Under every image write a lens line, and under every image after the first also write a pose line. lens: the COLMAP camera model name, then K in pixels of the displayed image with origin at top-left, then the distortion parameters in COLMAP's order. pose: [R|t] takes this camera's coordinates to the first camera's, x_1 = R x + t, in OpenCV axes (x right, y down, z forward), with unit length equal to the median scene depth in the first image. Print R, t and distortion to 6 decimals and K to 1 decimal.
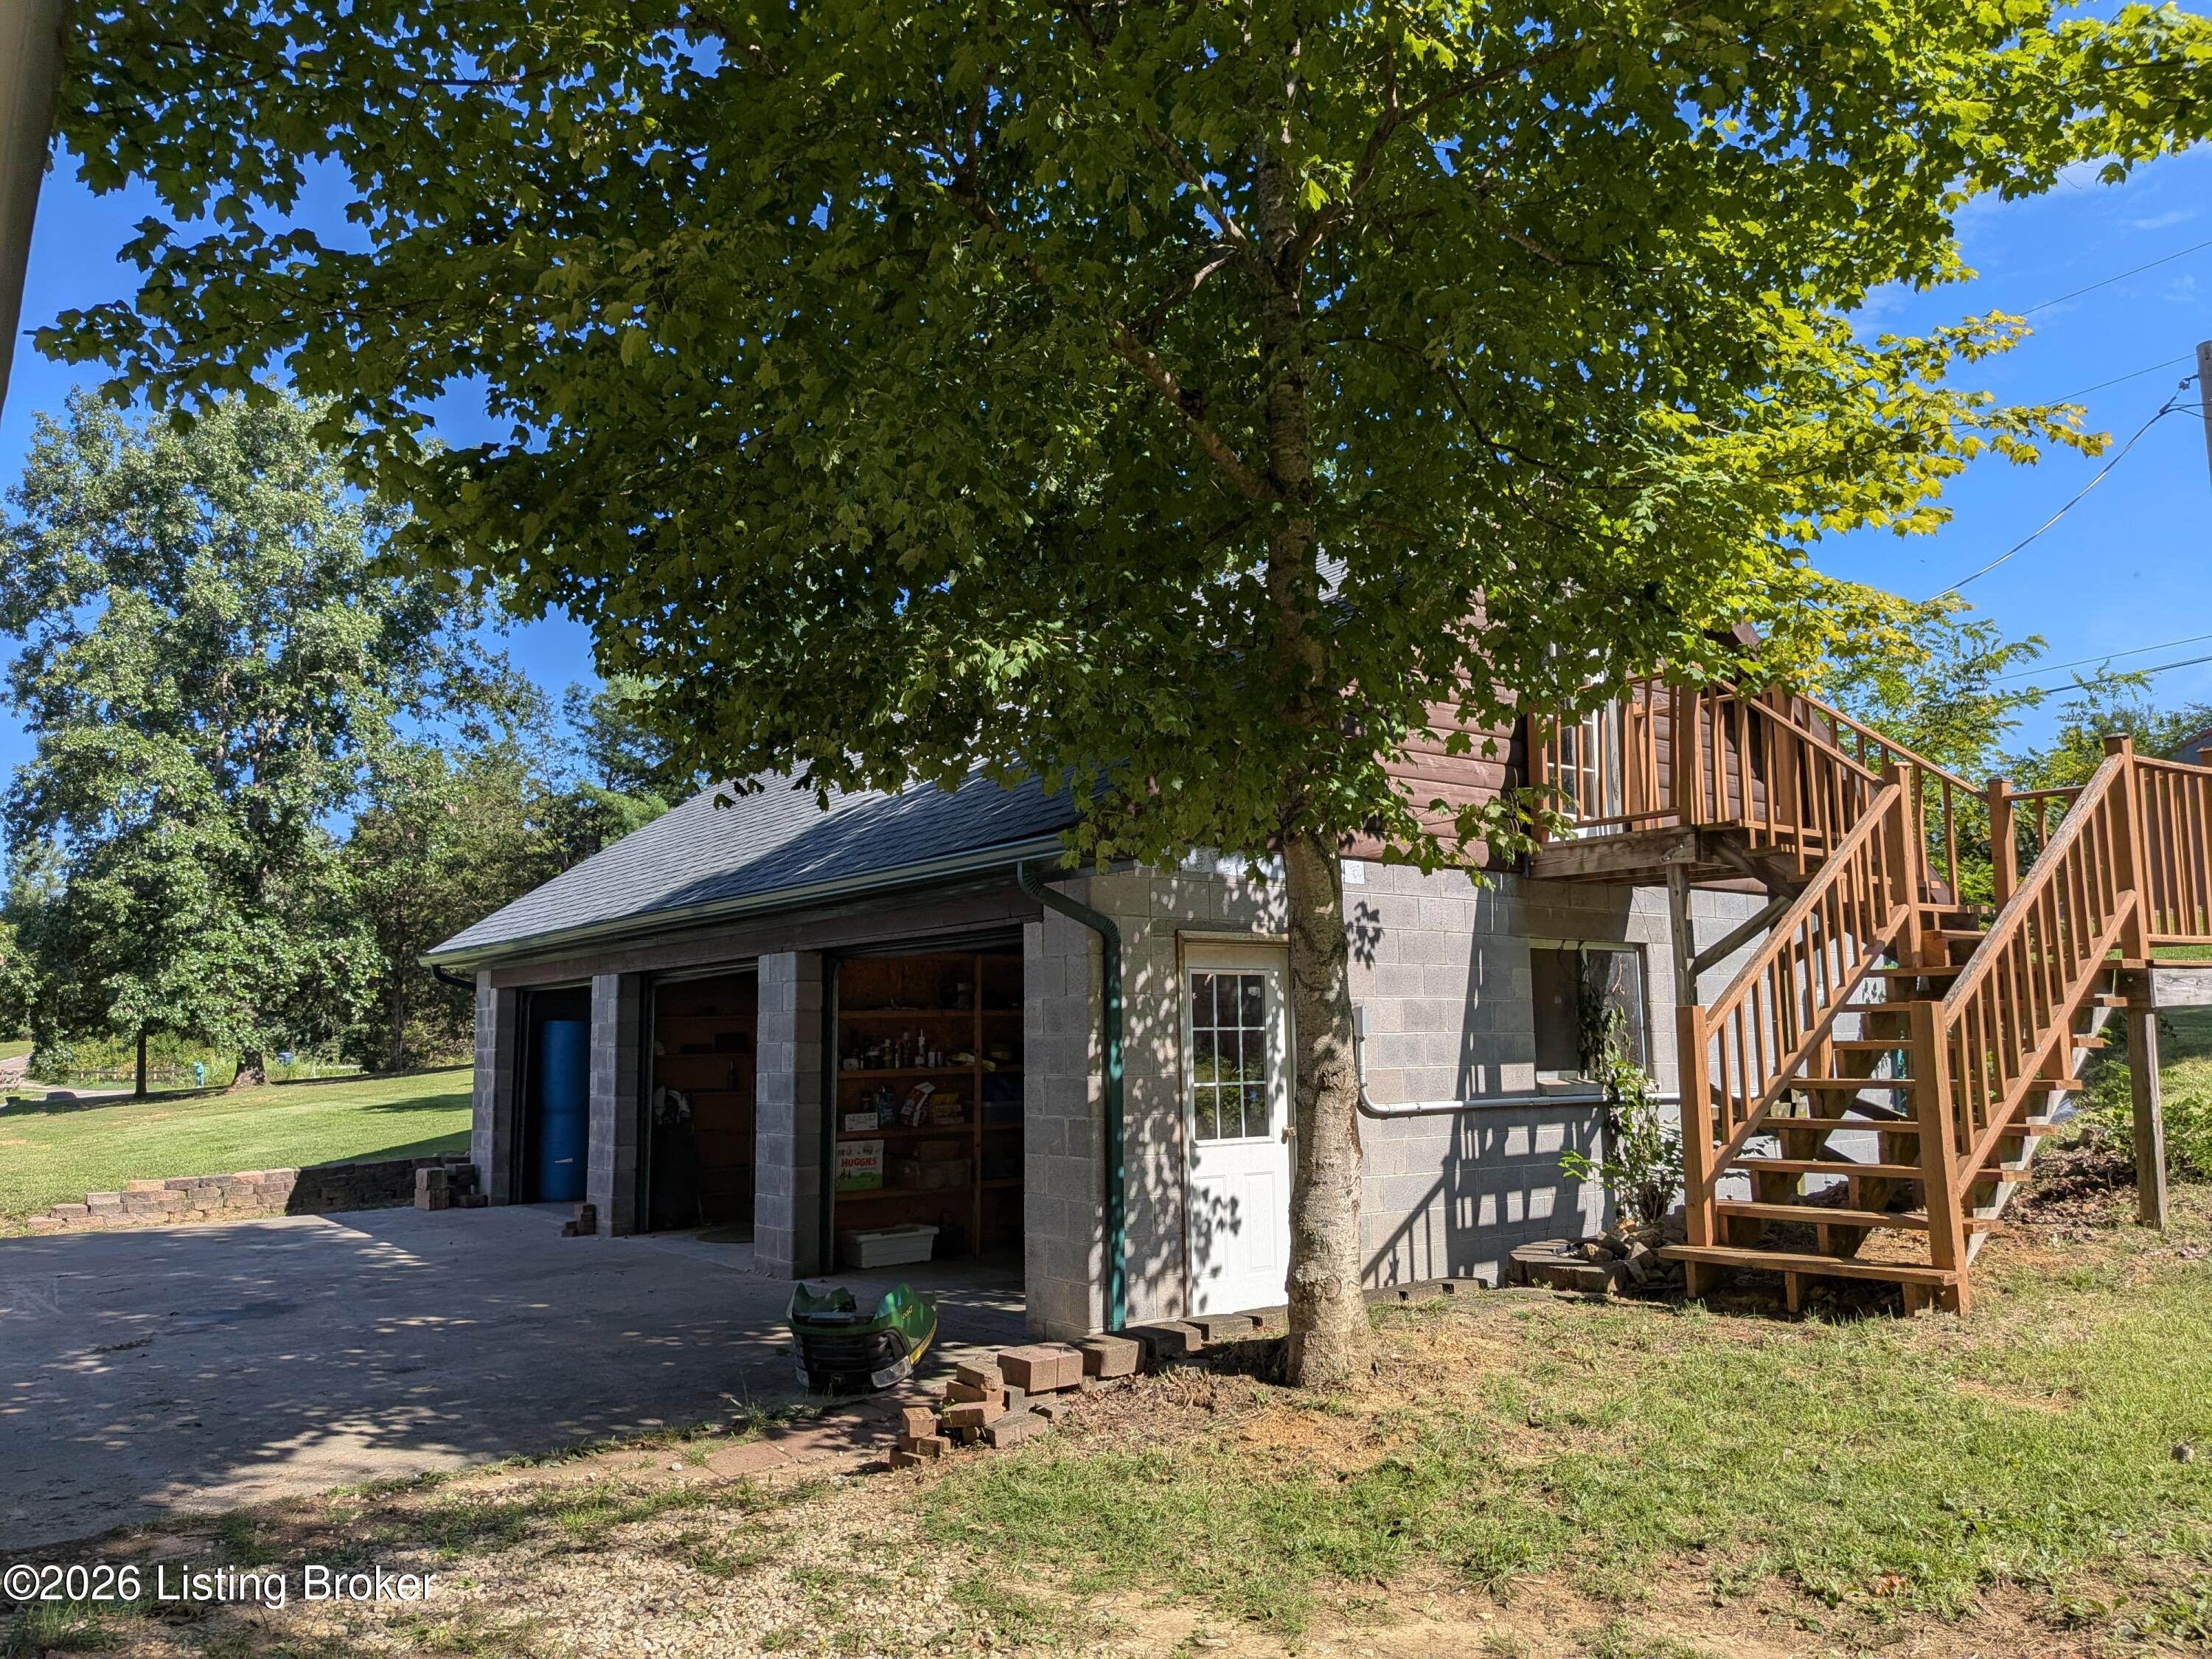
lens RADIAL K [[1700.2, 0, 1106.0], [0, 1700.2, 829.5], [0, 0, 1]] dist [-0.076236, -0.002398]
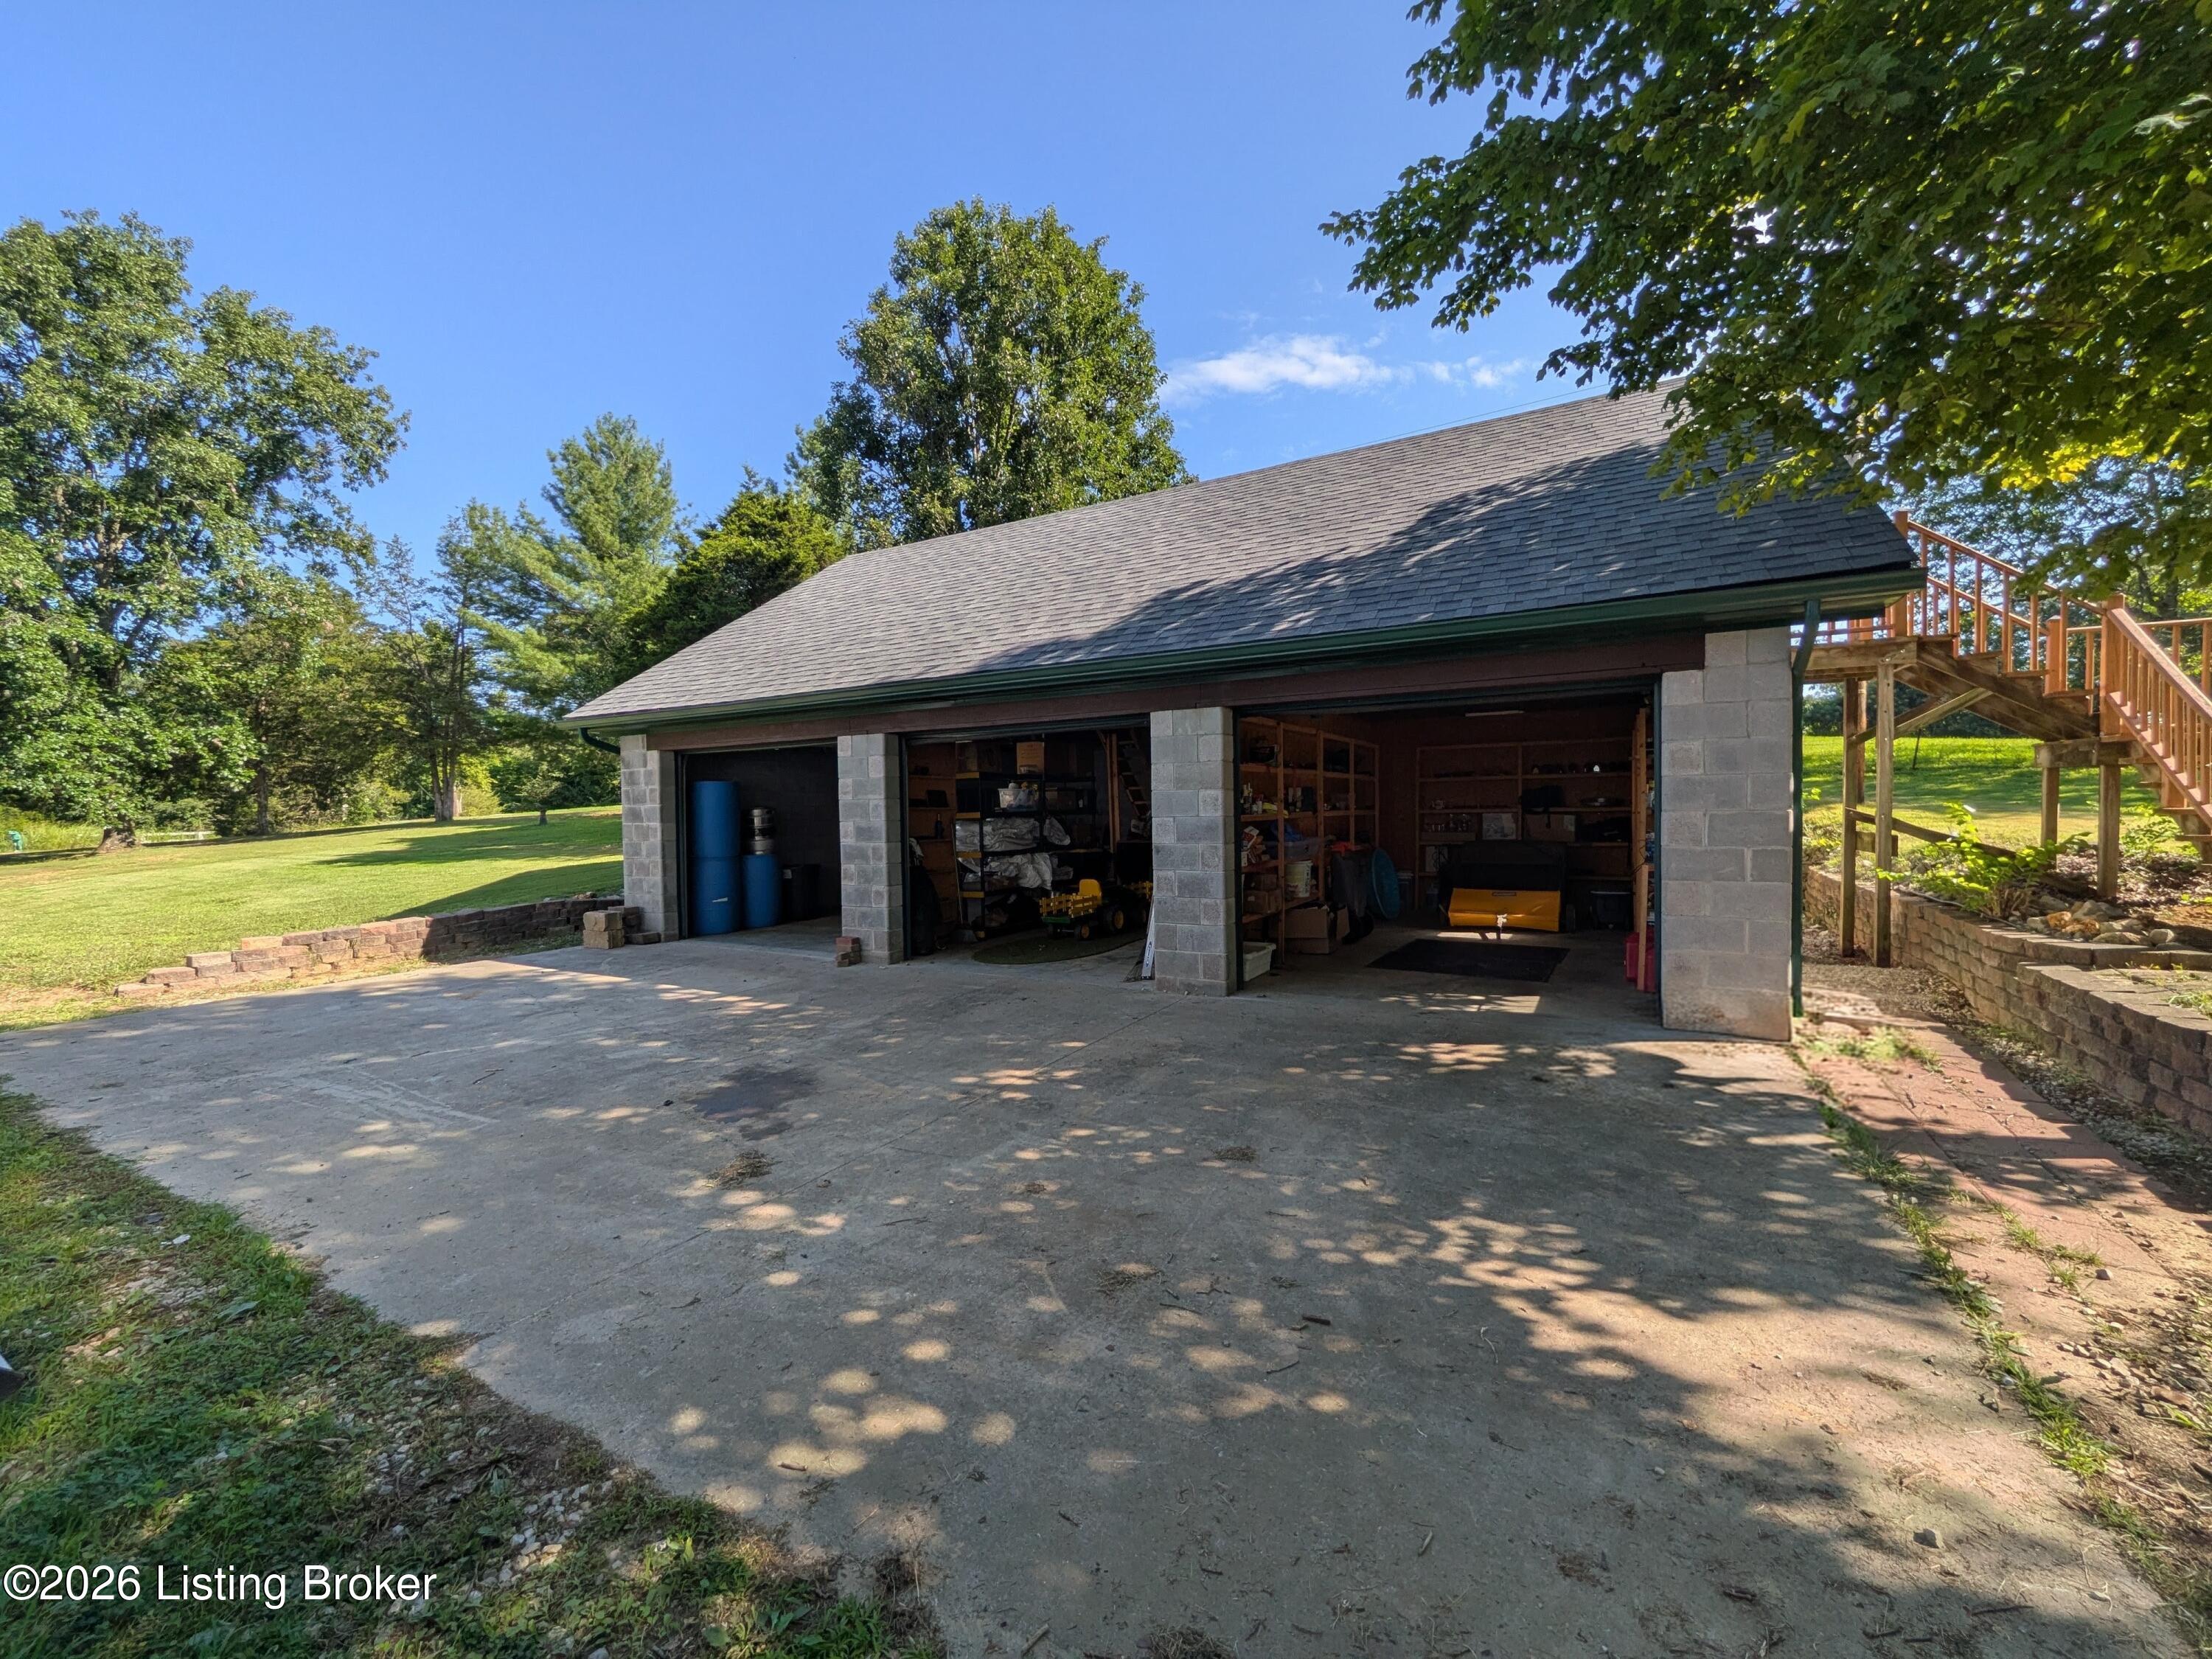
lens RADIAL K [[961.8, 0, 1106.0], [0, 961.8, 829.5], [0, 0, 1]] dist [-0.000180, -0.000351]
pose [[0.926241, 0.002120, 0.376926, -0.127713], [-0.052531, 0.990951, 0.123514, 0.020122], [-0.373253, -0.134204, 0.917971, 0.114317]]
